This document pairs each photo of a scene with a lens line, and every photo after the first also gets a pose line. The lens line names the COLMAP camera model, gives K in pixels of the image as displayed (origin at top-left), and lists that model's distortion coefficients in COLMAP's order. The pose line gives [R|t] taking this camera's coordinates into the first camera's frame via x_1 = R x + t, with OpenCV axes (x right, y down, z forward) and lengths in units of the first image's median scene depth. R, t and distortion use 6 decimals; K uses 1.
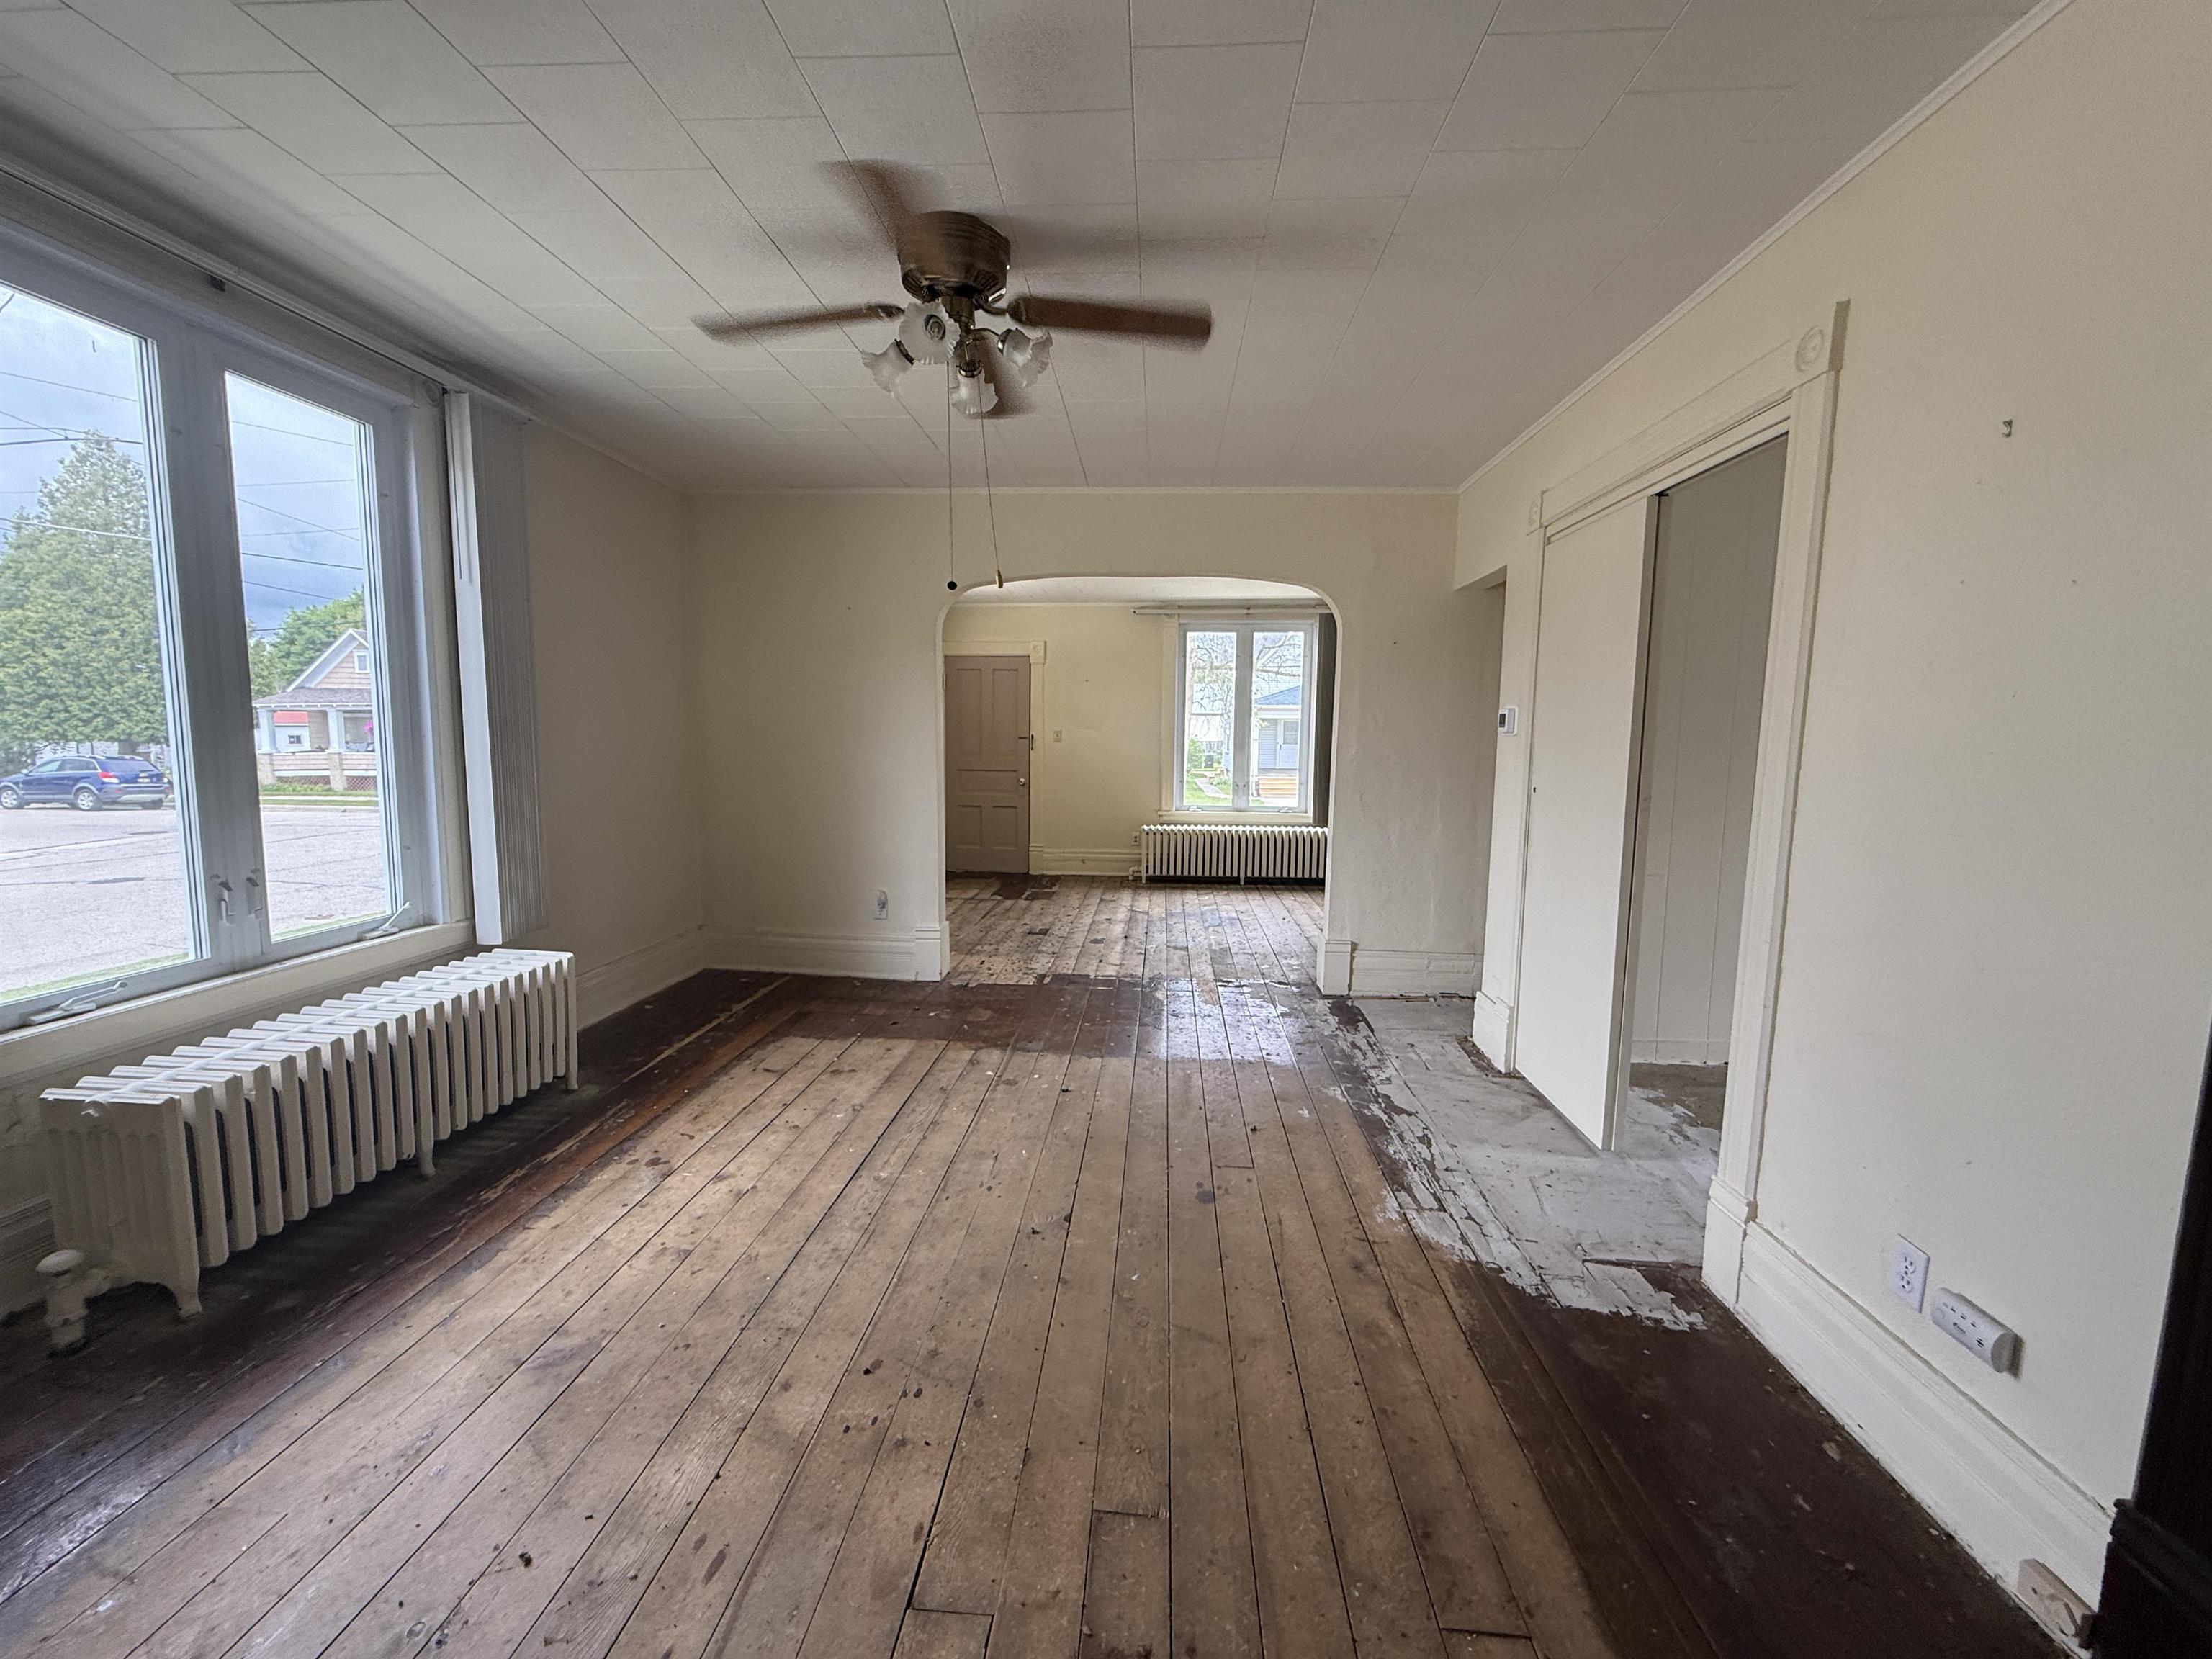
lens RADIAL K [[882.8, 0, 1104.1], [0, 882.8, 820.9], [0, 0, 1]] dist [-0.001883, 0.000677]
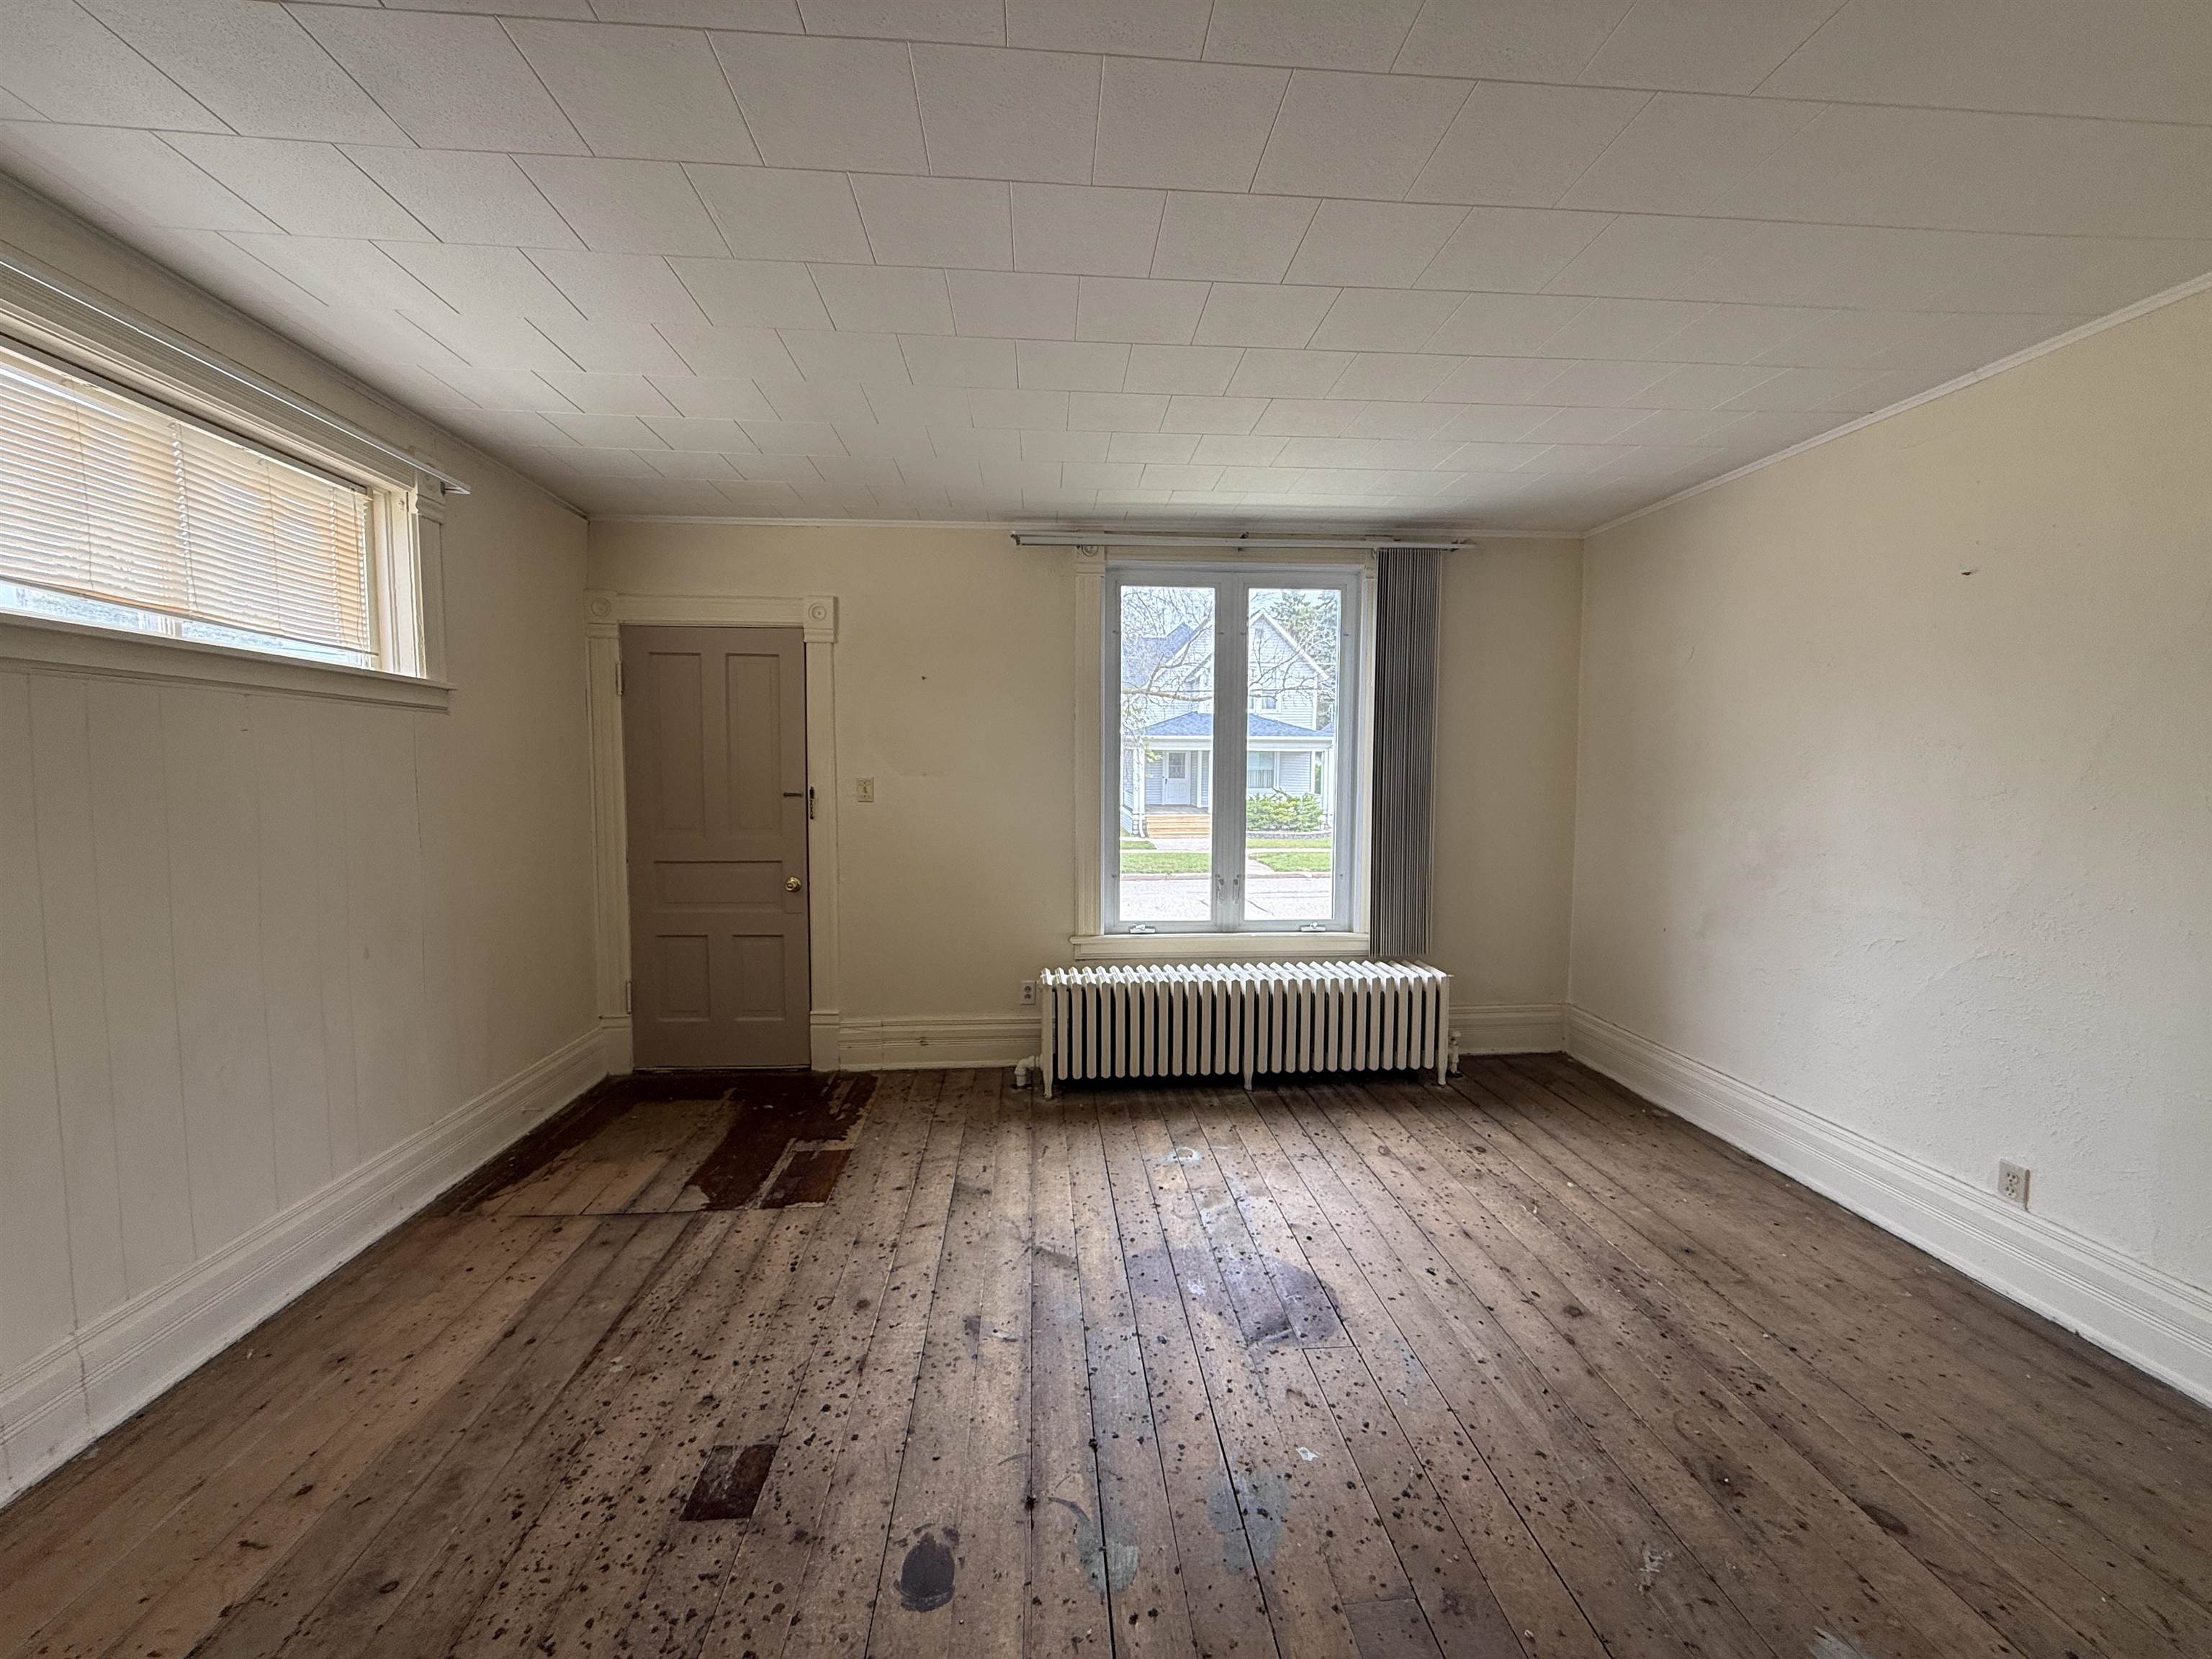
lens RADIAL K [[882.8, 0, 1101.9], [0, 882.8, 837.6], [0, 0, 1]] dist [-0.001883, 0.000677]
pose [[0.989656, -0.018521, 0.142262, 0.018961], [0.021094, 0.999640, -0.016601, -0.146887], [-0.141903, 0.019430, 0.989690, 1.239413]]
